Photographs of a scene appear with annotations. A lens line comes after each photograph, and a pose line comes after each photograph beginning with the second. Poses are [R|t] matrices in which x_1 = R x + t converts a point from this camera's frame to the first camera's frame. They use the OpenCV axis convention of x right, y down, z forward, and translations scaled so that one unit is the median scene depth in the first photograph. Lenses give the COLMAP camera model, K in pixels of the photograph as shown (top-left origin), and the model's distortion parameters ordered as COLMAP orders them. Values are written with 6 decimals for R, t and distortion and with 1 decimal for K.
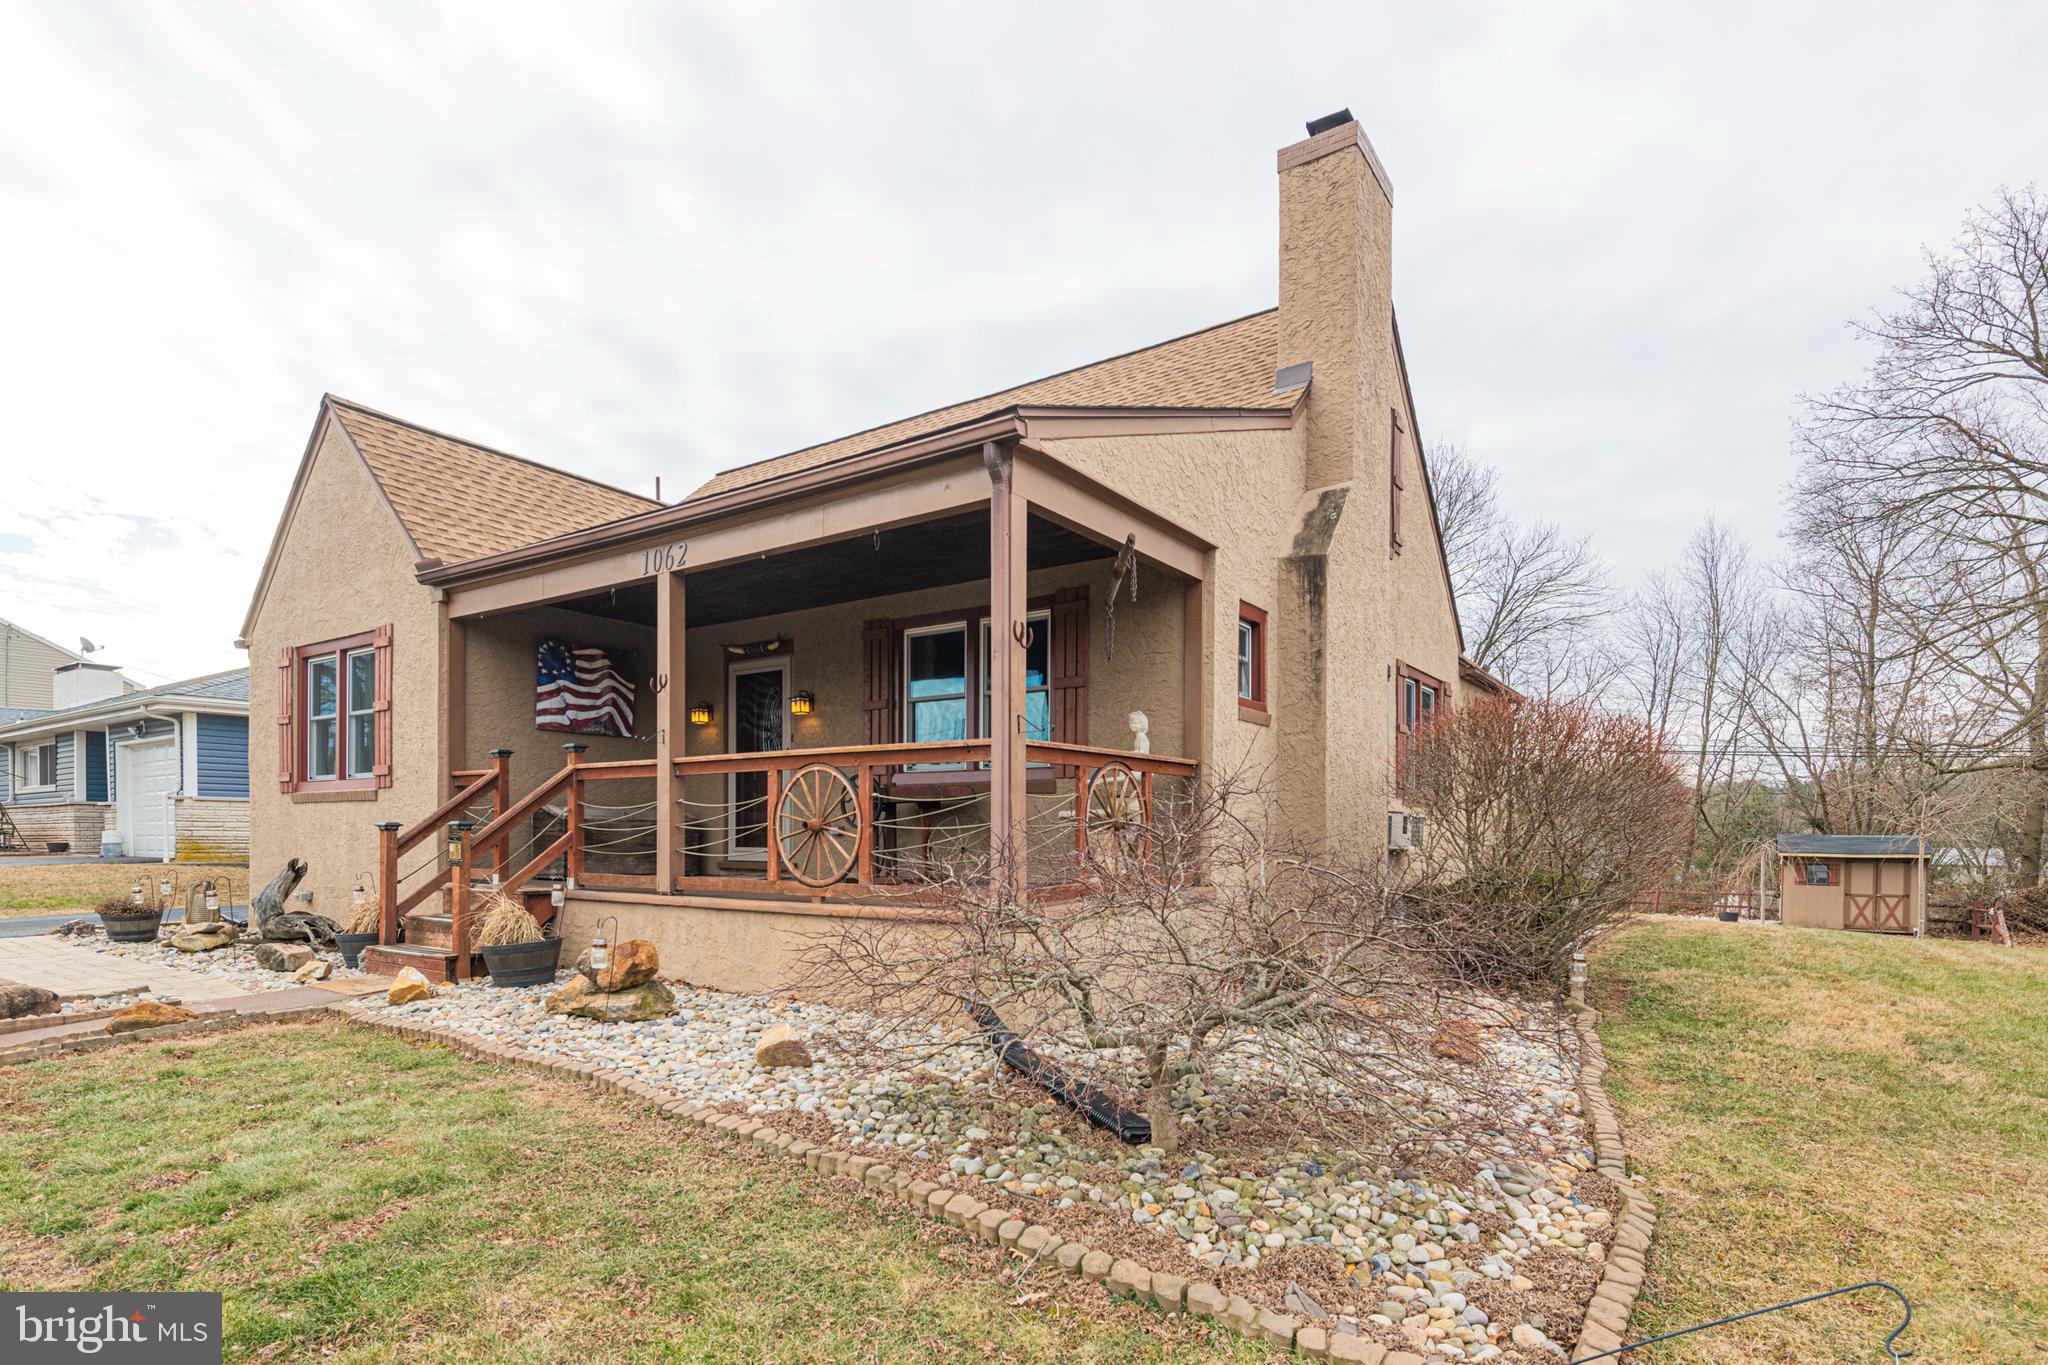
lens RADIAL K [[1003.2, 0, 1029.5], [0, 1003.2, 802.2], [0, 0, 1]] dist [0.025064, -0.000191]
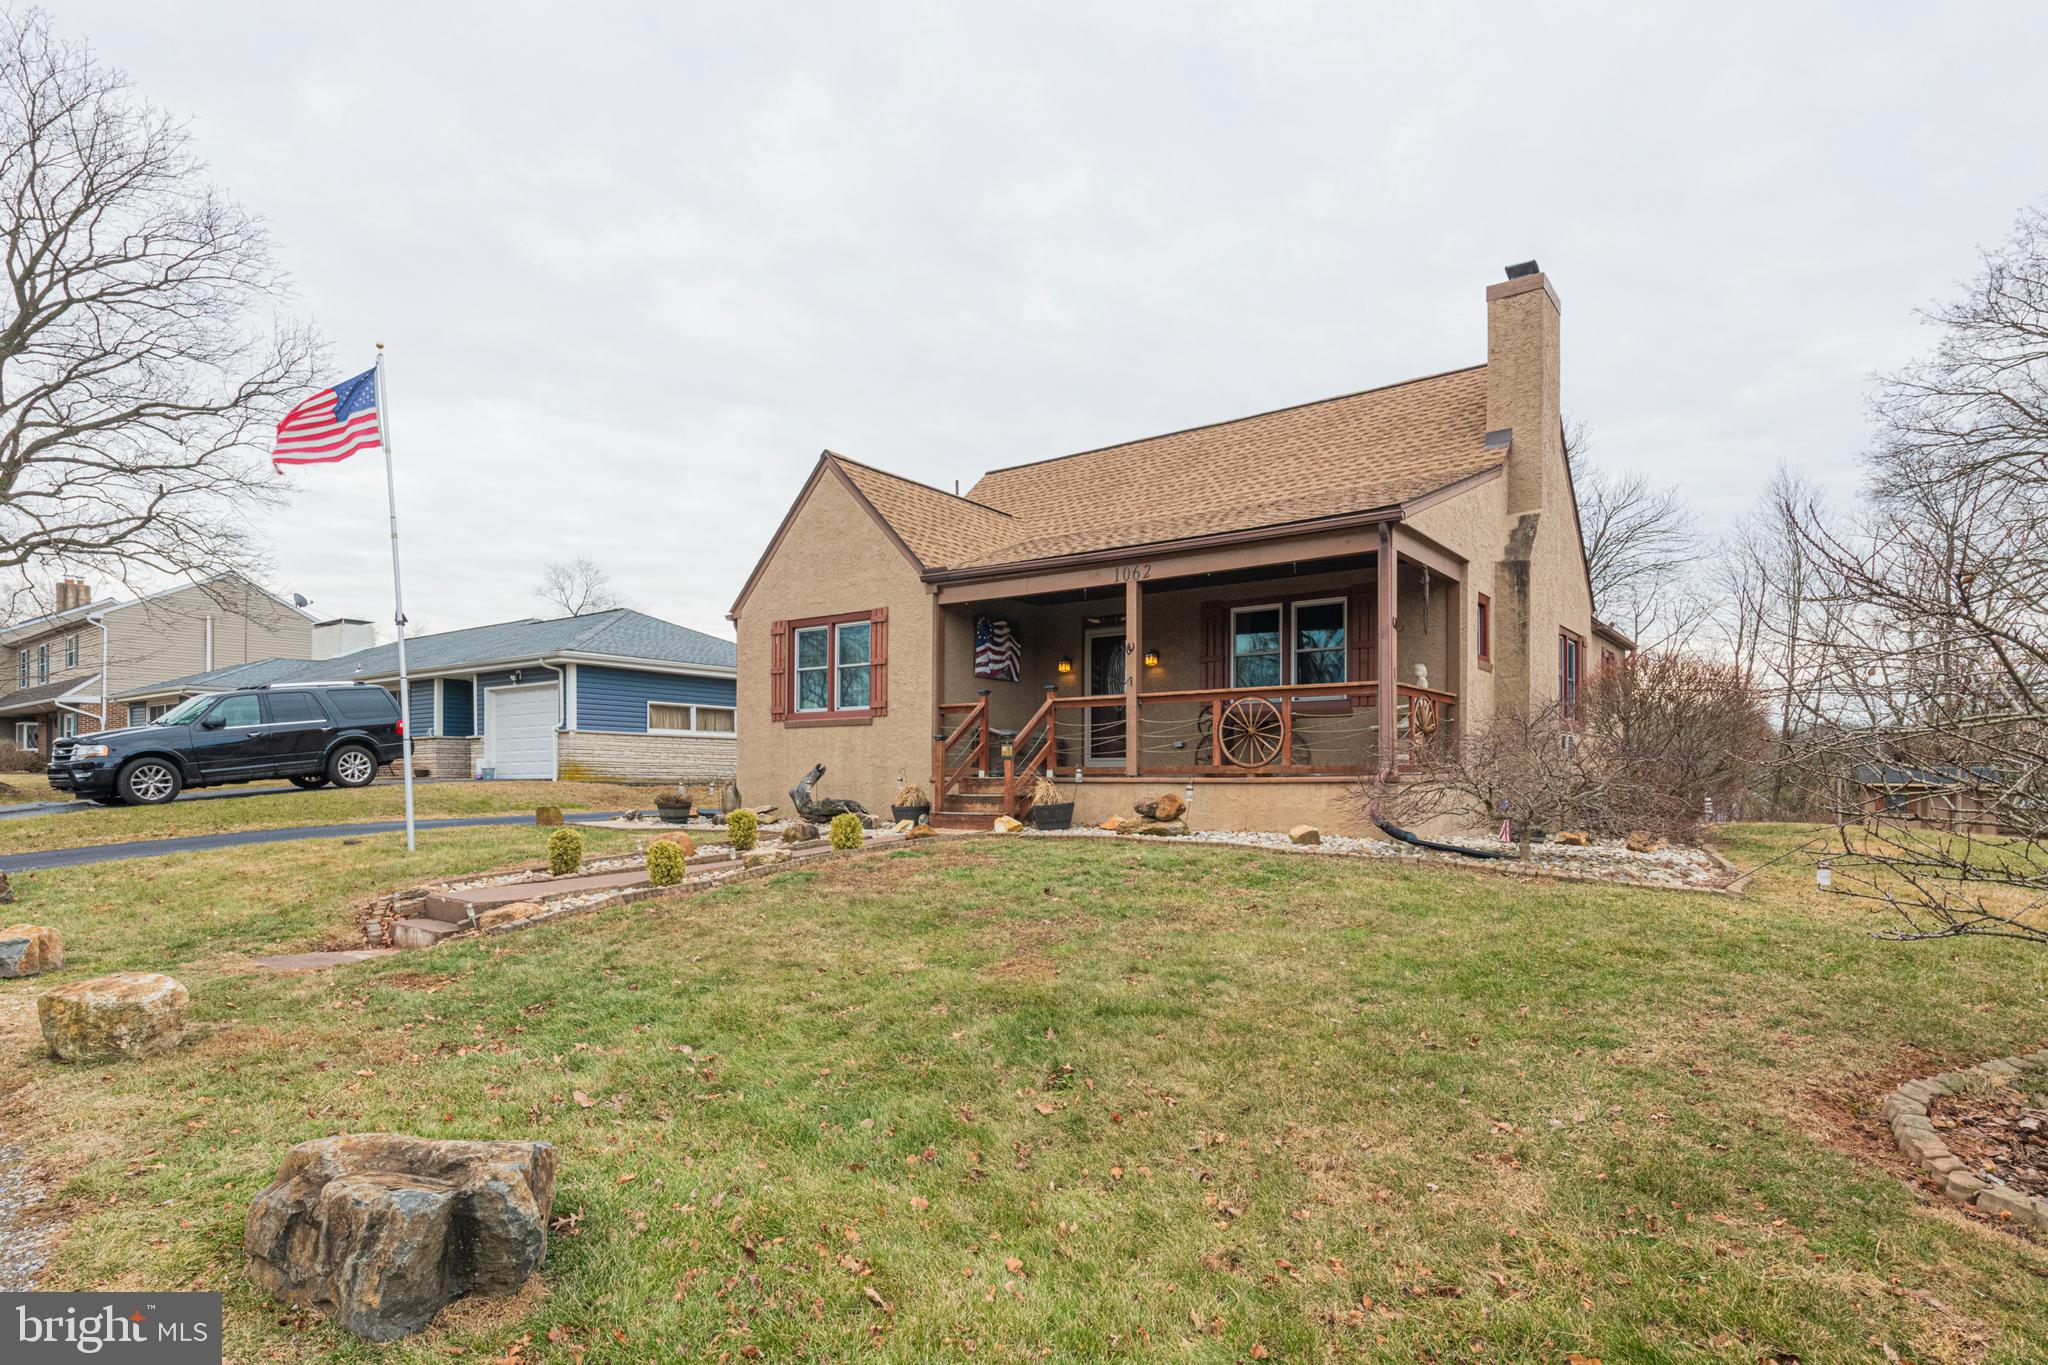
lens RADIAL K [[1116.3, 0, 1008.1], [0, 1116.3, 750.1], [0, 0, 1]] dist [0.021182, -0.000442]
pose [[0.999738, -0.002906, -0.022689, -0.397444], [0.002878, 0.999995, -0.001259, 0.037655], [0.022693, 0.001193, 0.999742, -0.628520]]
